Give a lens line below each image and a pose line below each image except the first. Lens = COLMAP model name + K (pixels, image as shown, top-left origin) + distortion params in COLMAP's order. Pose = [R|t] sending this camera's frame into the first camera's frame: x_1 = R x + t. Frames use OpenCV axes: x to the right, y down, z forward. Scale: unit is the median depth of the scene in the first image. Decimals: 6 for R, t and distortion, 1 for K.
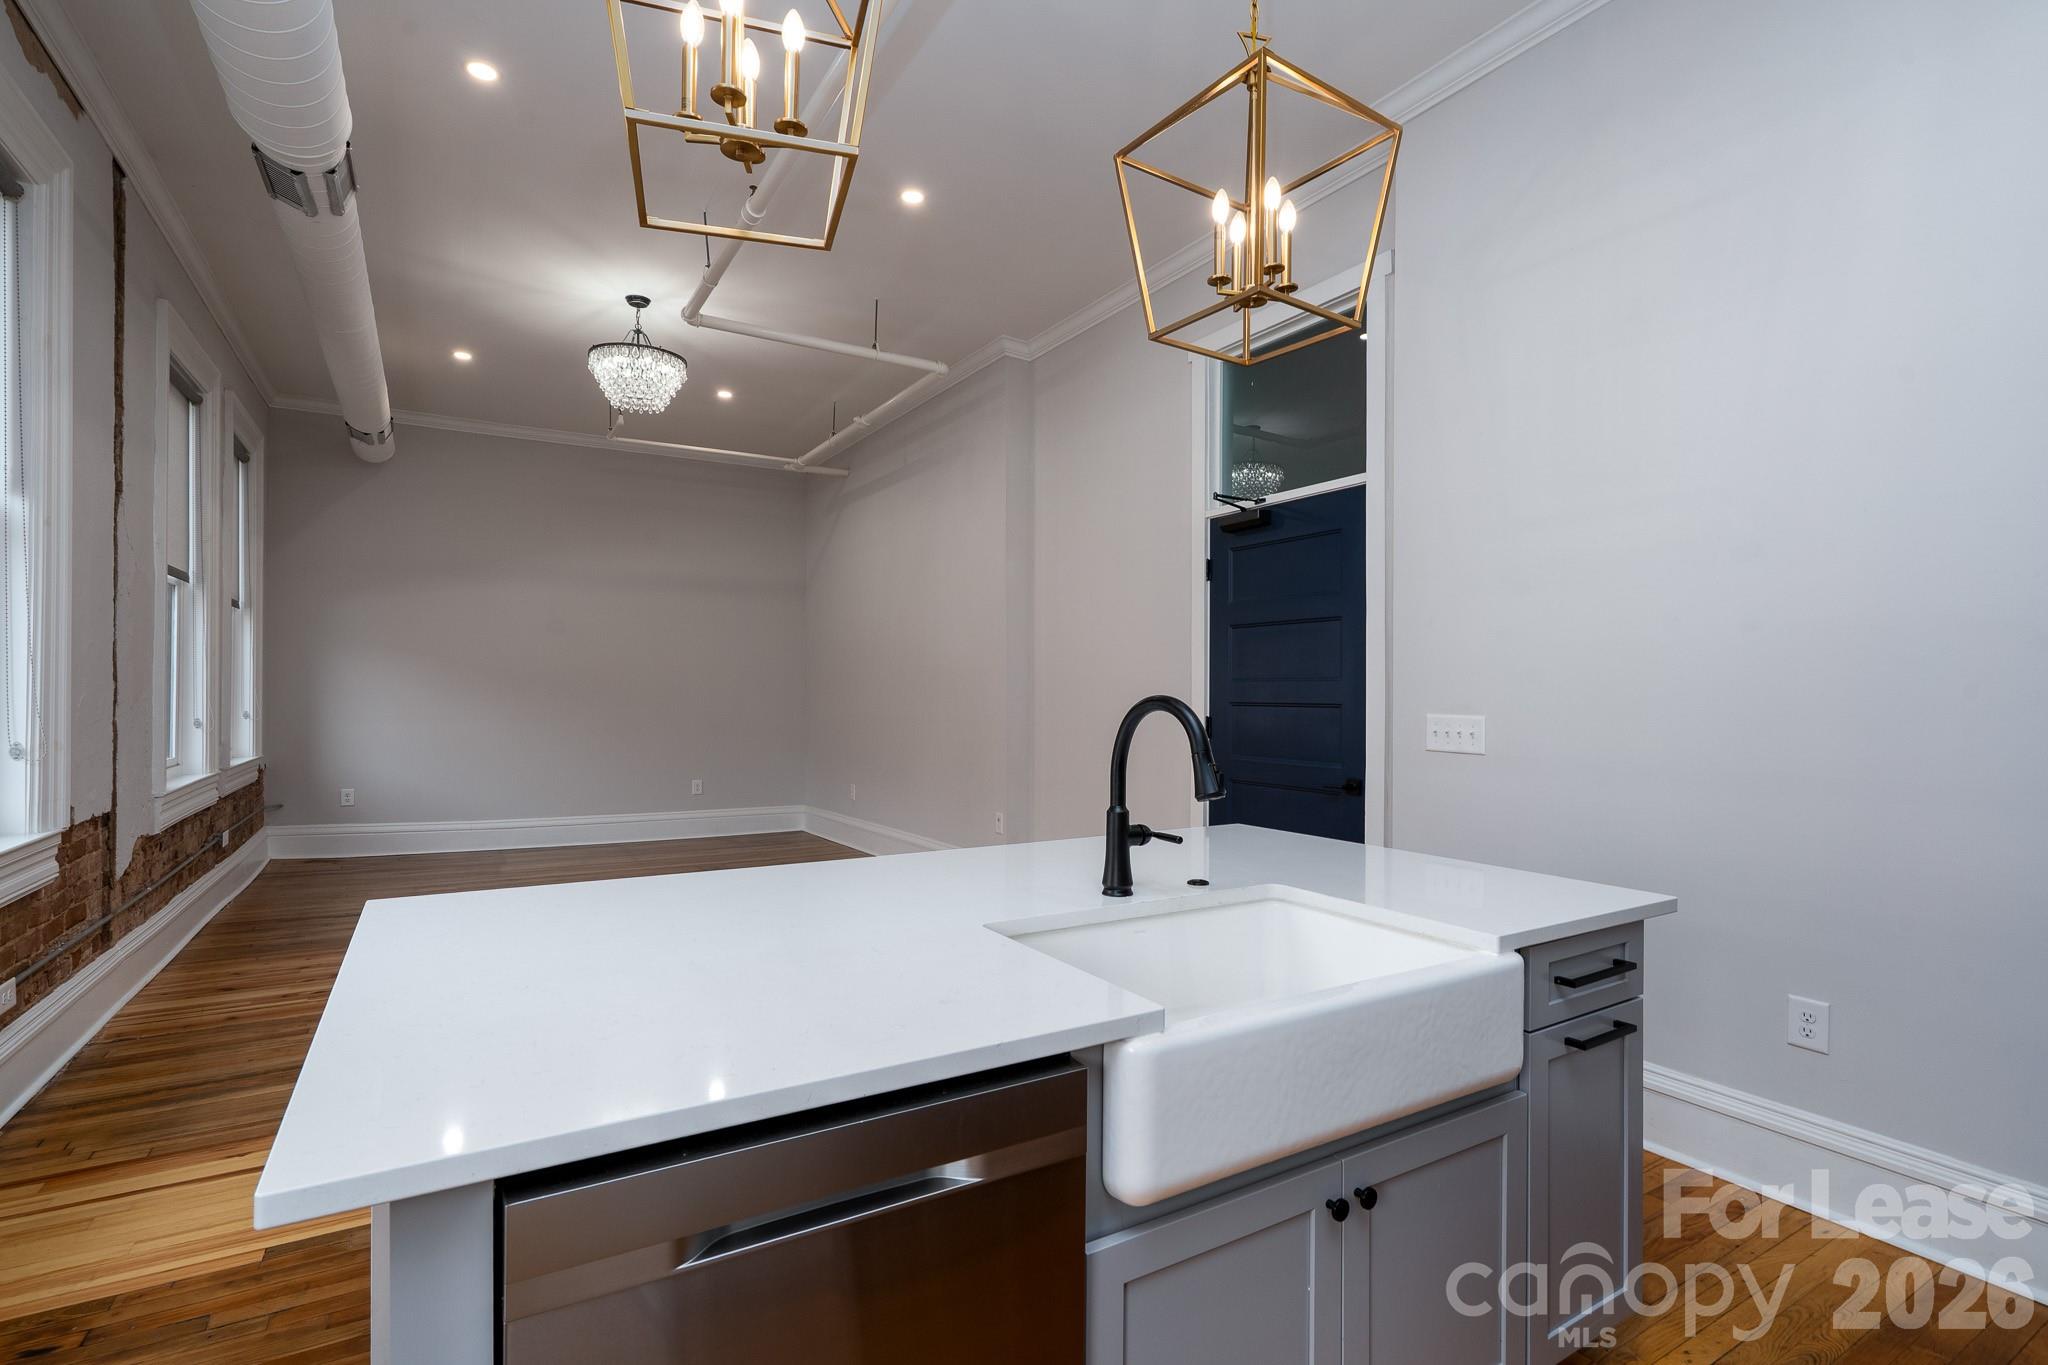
lens RADIAL K [[955.4, 0, 1072.3], [0, 955.4, 678.8], [0, 0, 1]] dist [0.001035, 0.000433]
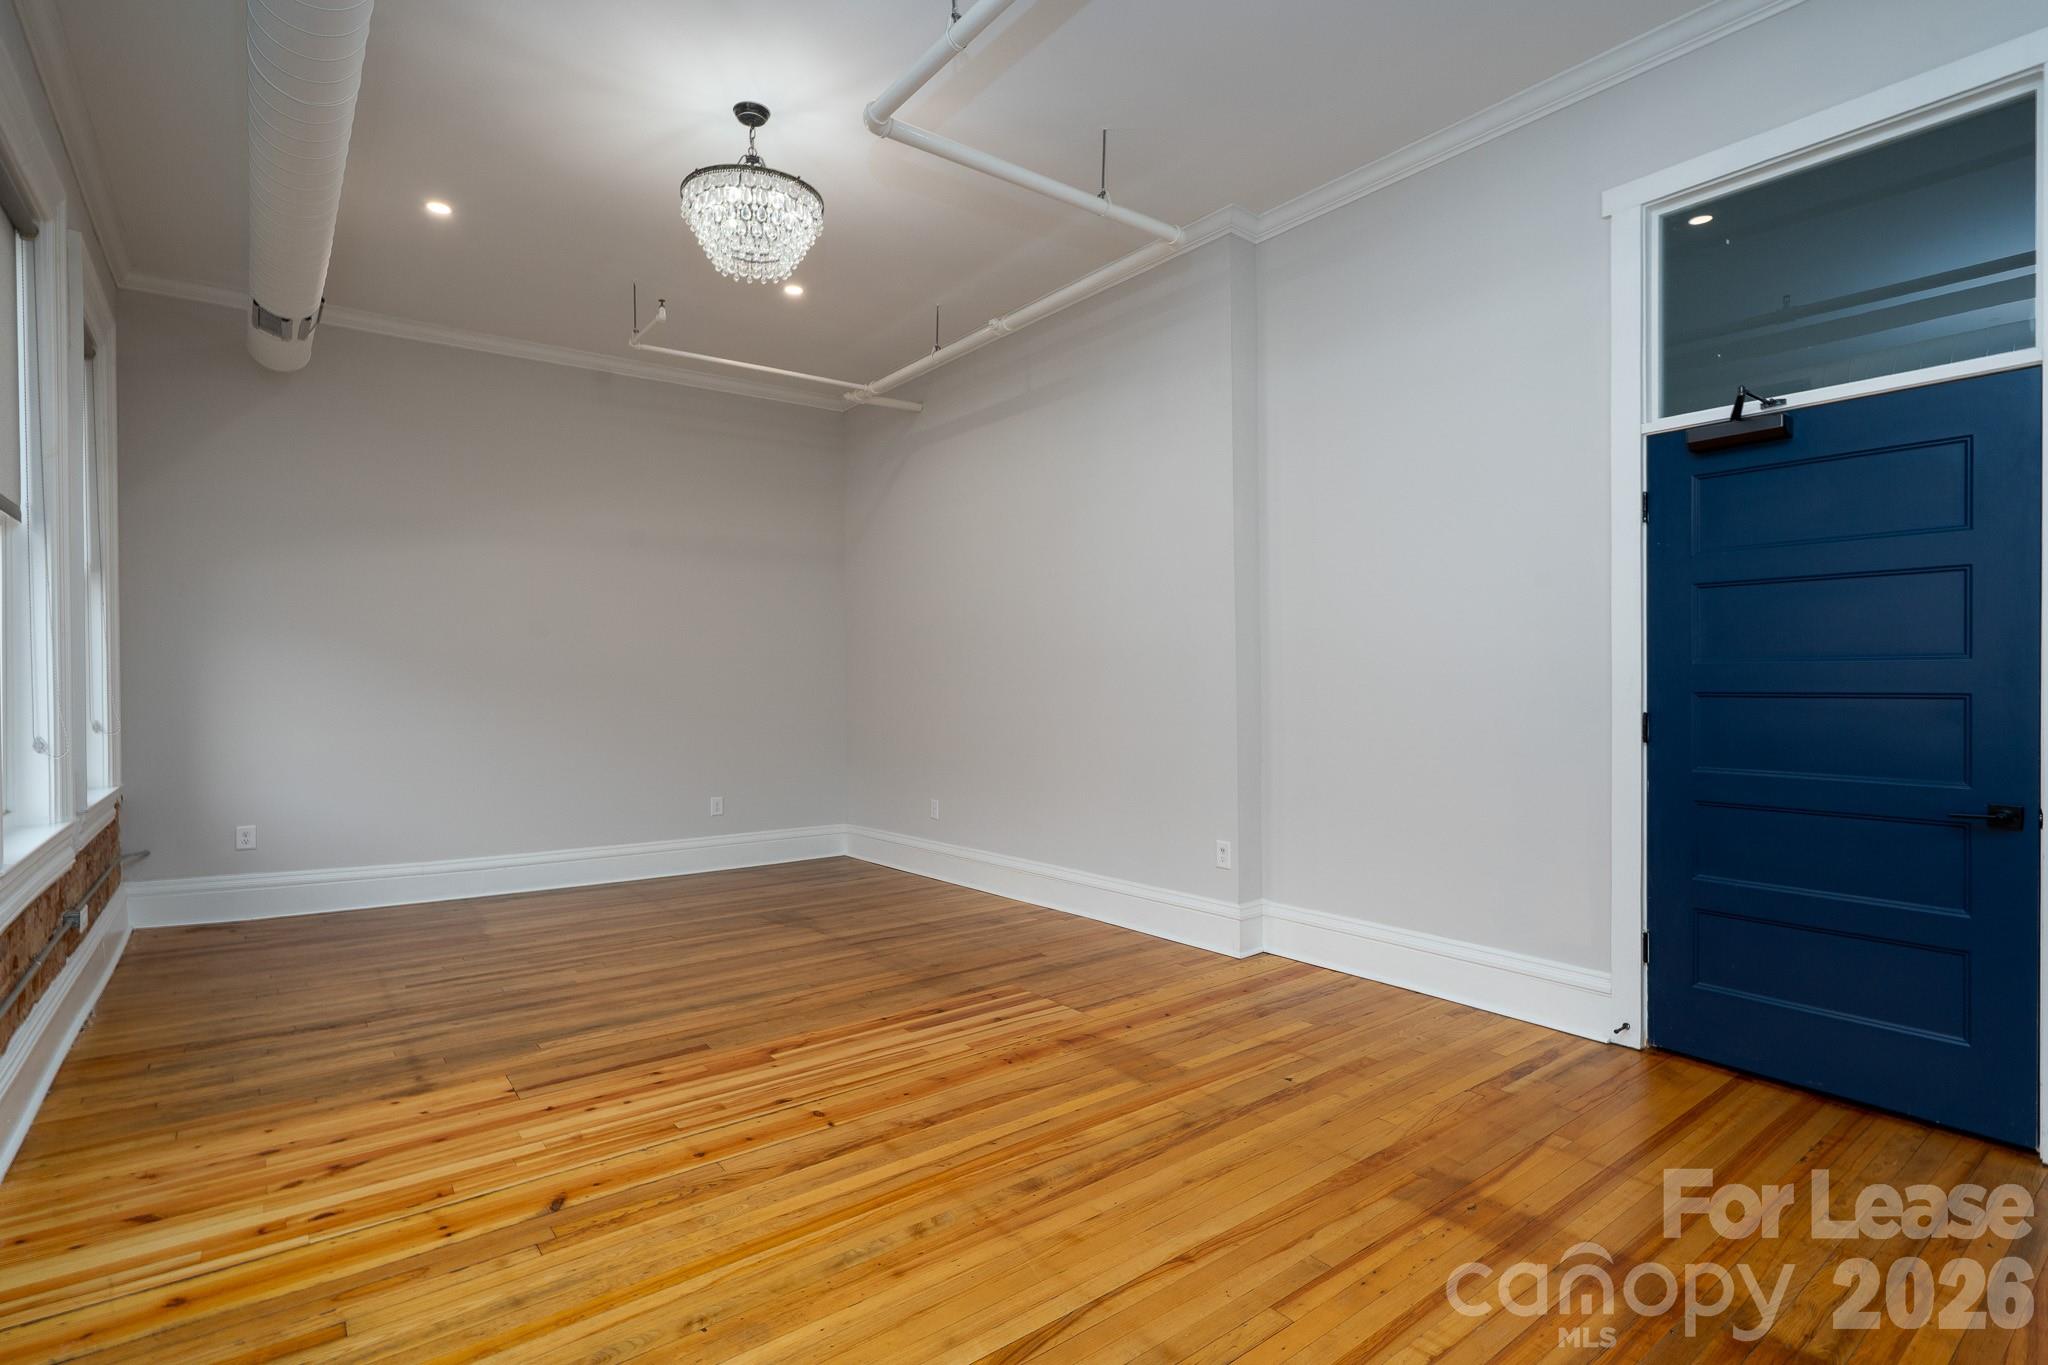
lens RADIAL K [[955.4, 0, 1077.5], [0, 955.4, 677.2], [0, 0, 1]] dist [0.001035, 0.000433]
pose [[0.992197, -0.008499, 0.124389, -0.311244], [0.007590, 0.999941, 0.007784, 0.003848], [-0.124448, -0.006780, 0.992203, 0.288166]]
